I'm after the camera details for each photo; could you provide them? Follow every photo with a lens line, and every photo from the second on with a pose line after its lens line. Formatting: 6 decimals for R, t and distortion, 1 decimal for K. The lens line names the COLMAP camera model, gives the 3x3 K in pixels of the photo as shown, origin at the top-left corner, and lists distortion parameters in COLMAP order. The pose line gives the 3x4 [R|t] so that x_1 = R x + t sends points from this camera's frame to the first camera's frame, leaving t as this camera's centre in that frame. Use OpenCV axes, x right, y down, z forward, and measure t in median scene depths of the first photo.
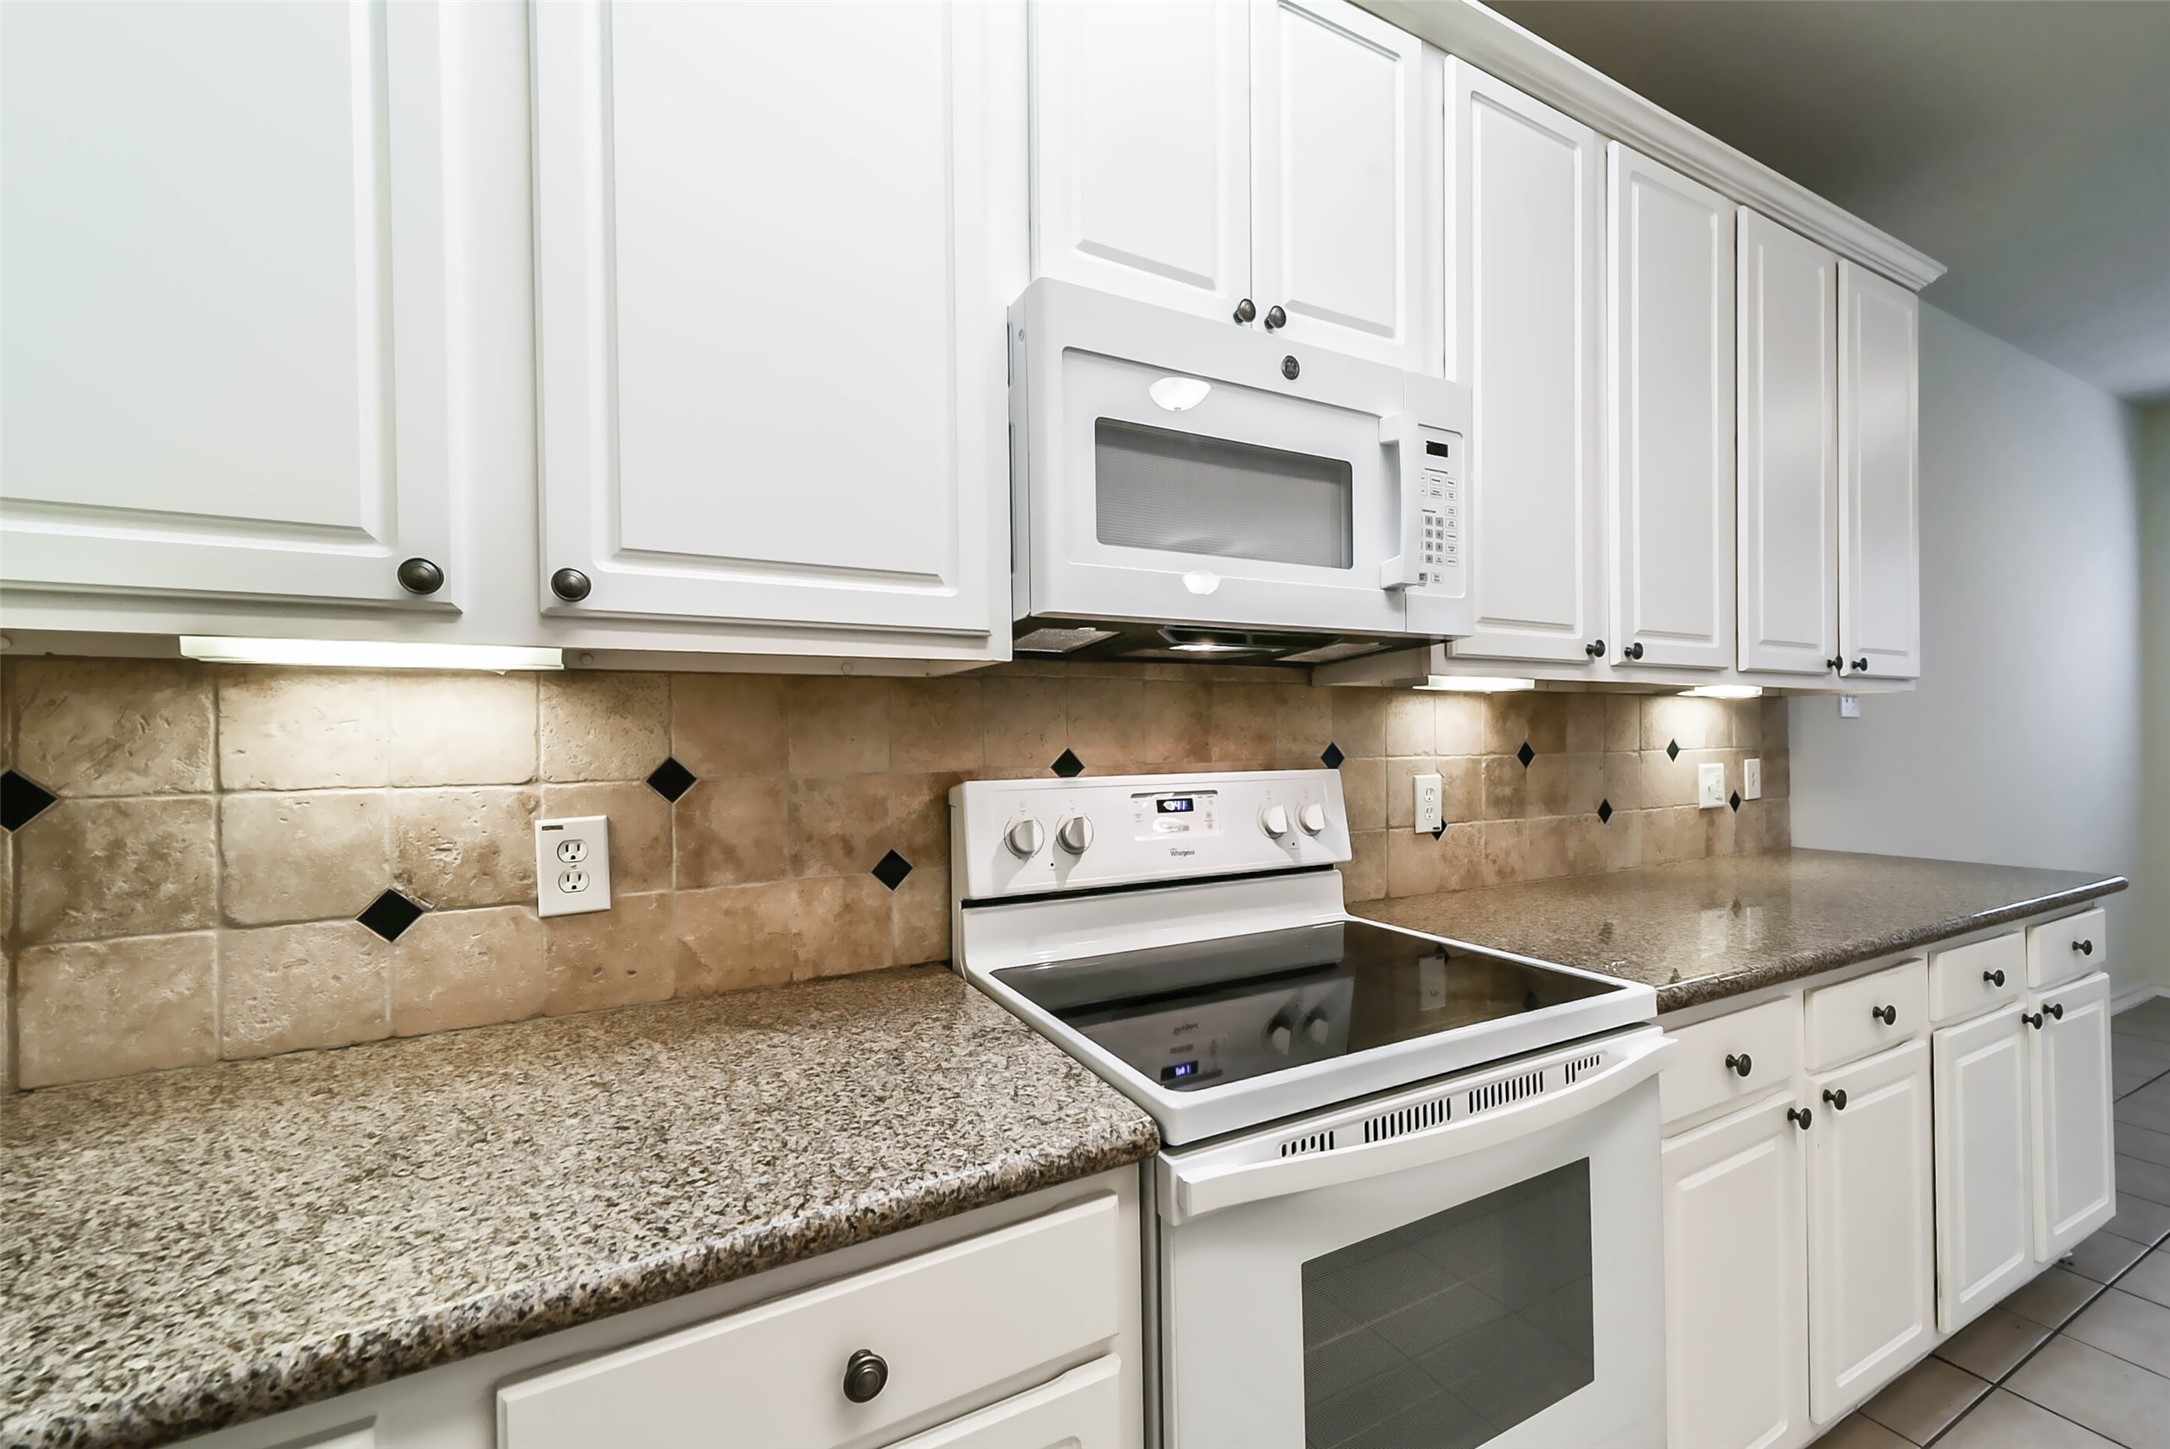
lens RADIAL K [[847.5, 0, 1096.0], [0, 847.5, 739.7], [0, 0, 1]] dist [0.012015, -0.002303]
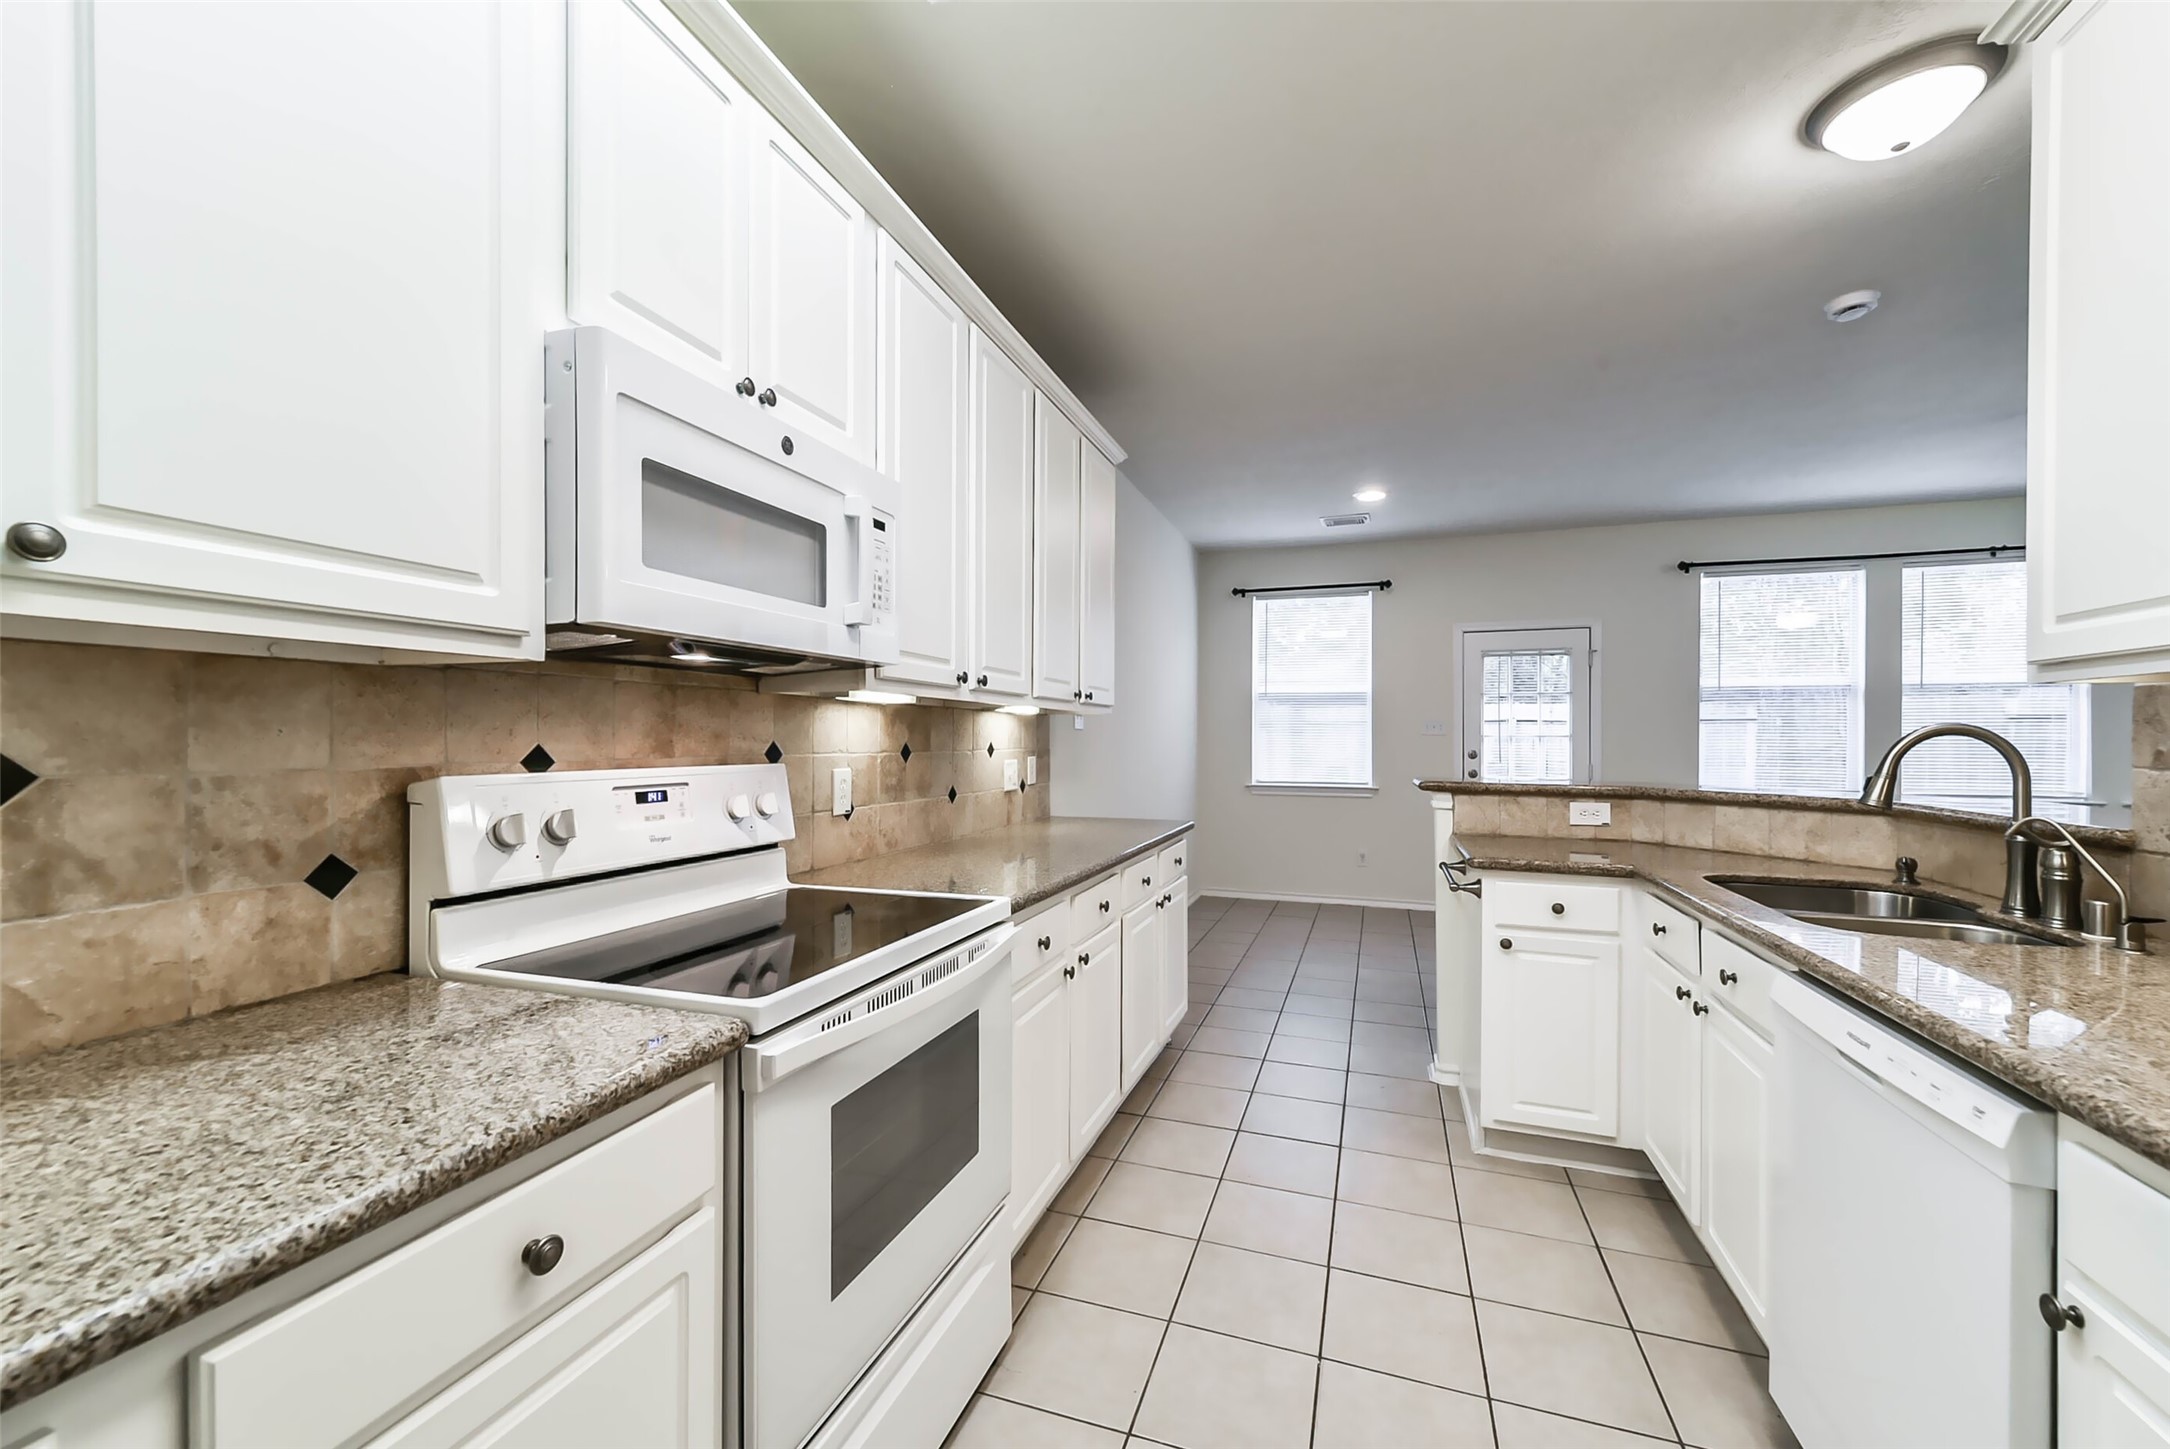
lens RADIAL K [[847.5, 0, 1085.6], [0, 847.5, 742.4], [0, 0, 1]] dist [0.012015, -0.002303]
pose [[0.728746, 0.010769, 0.684700, -0.288716], [-0.011333, 0.999929, -0.003665, 0.005493], [-0.684691, -0.005089, 0.728816, -0.217433]]
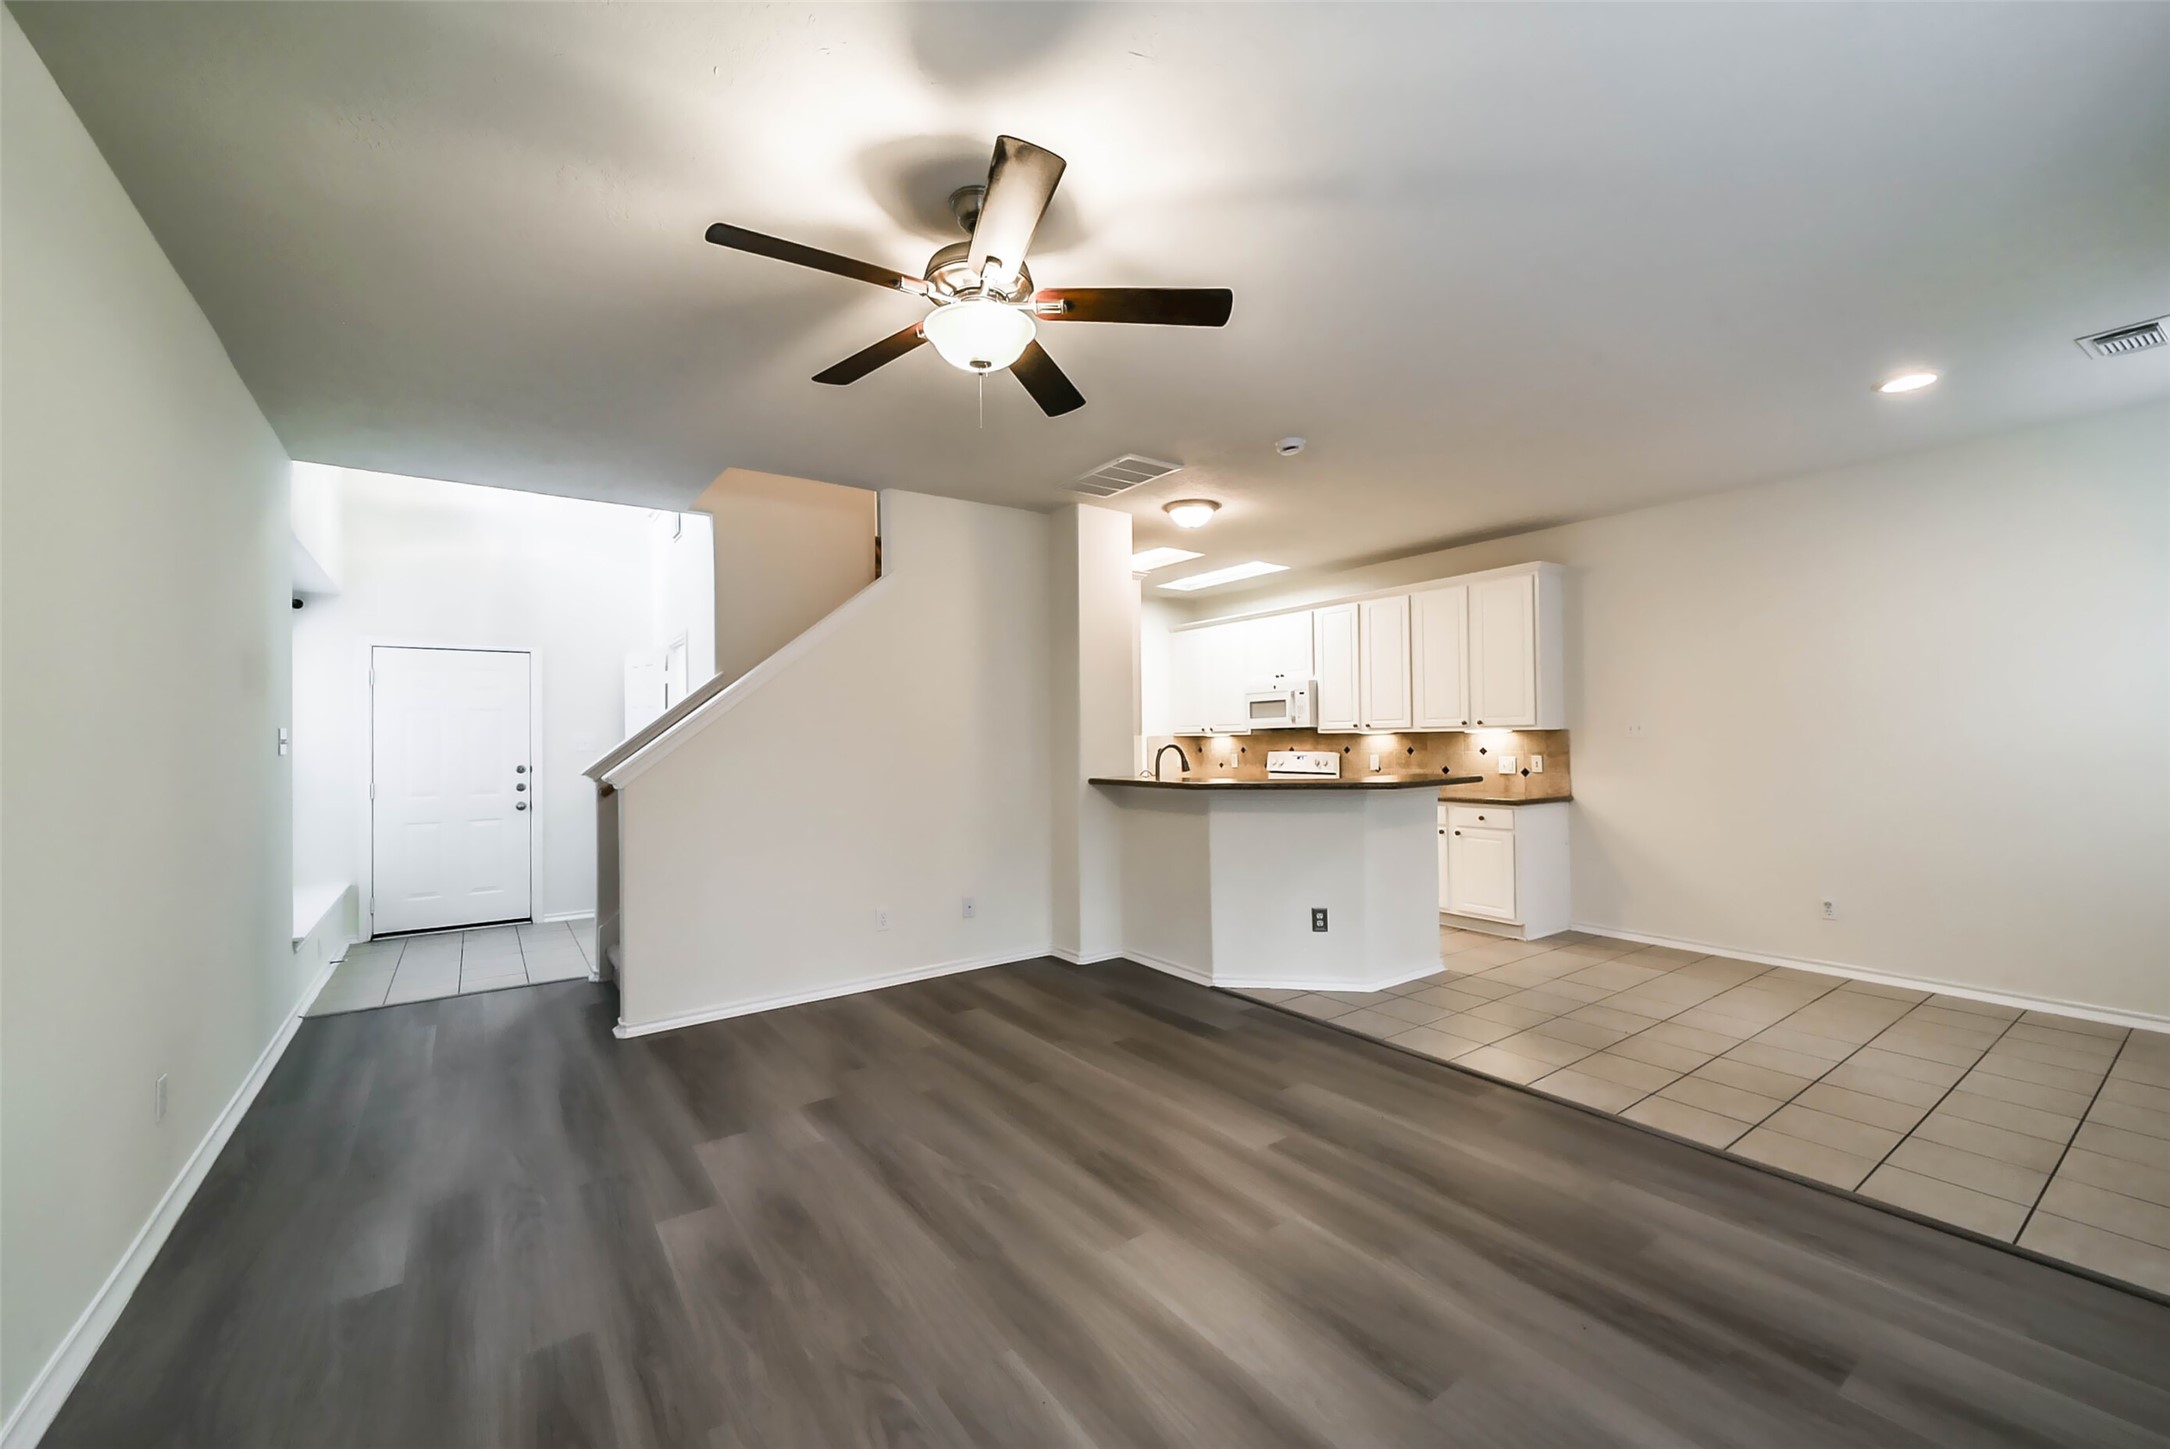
lens RADIAL K [[847.5, 0, 1082.4], [0, 847.5, 730.4], [0, 0, 1]] dist [0.012015, -0.002303]
pose [[0.137371, -0.001117, -0.990519, 5.653343], [0.009560, 0.999954, 0.000198, -0.117180], [0.990474, -0.009497, 0.137375, -1.142461]]
